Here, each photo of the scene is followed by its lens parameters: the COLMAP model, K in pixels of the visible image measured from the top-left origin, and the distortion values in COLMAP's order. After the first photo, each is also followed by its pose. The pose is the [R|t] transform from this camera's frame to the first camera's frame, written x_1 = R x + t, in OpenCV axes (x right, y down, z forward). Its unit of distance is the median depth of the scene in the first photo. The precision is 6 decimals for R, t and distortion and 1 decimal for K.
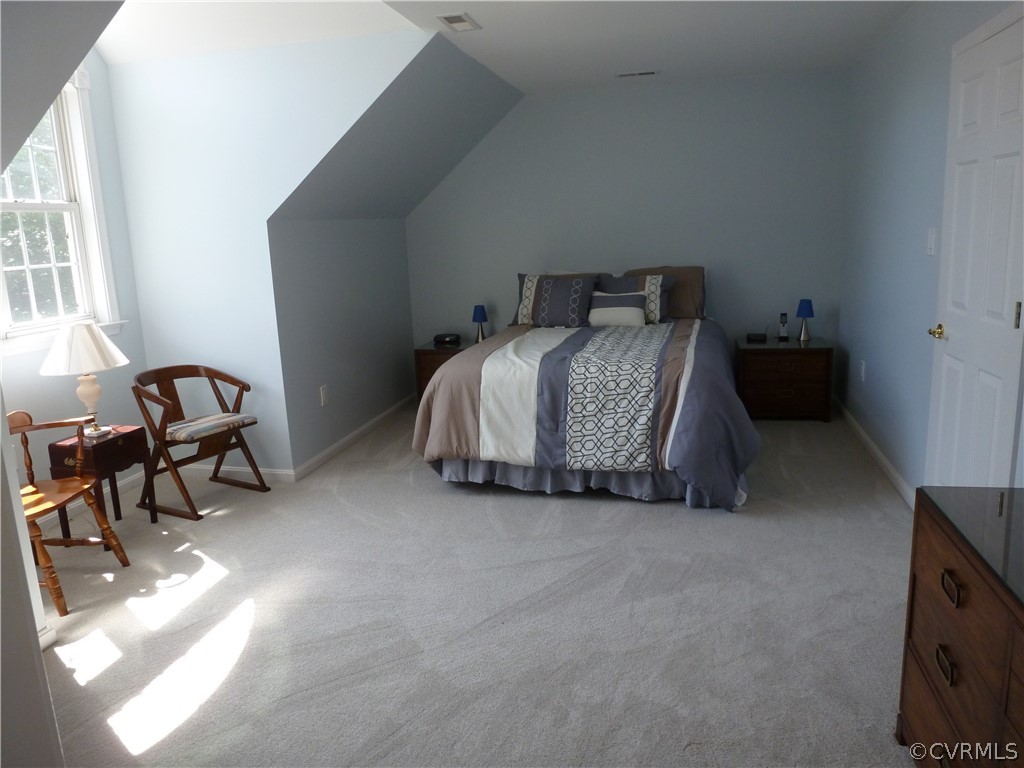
lens RADIAL K [[737.0, 0, 512.0], [0, 737.0, 384.0], [0, 0, 1]] dist [-0.062978, 0.022405]
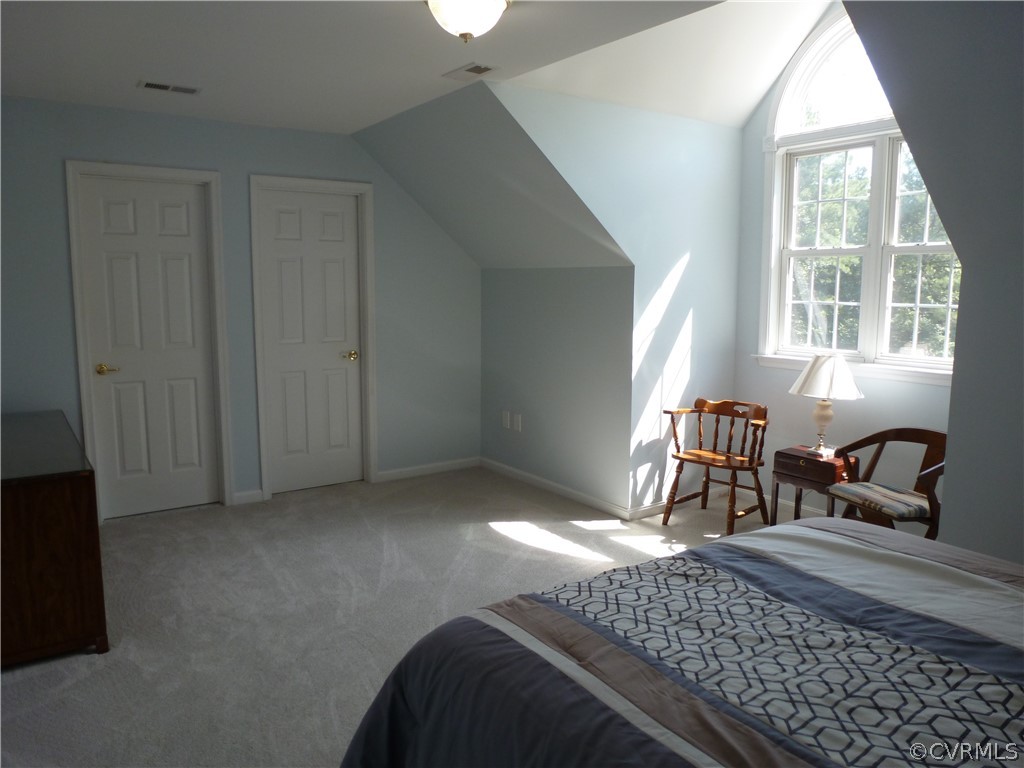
lens RADIAL K [[737.0, 0, 512.0], [0, 737.0, 384.0], [0, 0, 1]] dist [-0.062978, 0.022405]
pose [[-0.669789, 0.129313, -0.731205, 0.734280], [-0.131661, 0.948435, 0.288333, -0.388753], [0.730786, 0.289393, -0.618226, 1.724896]]
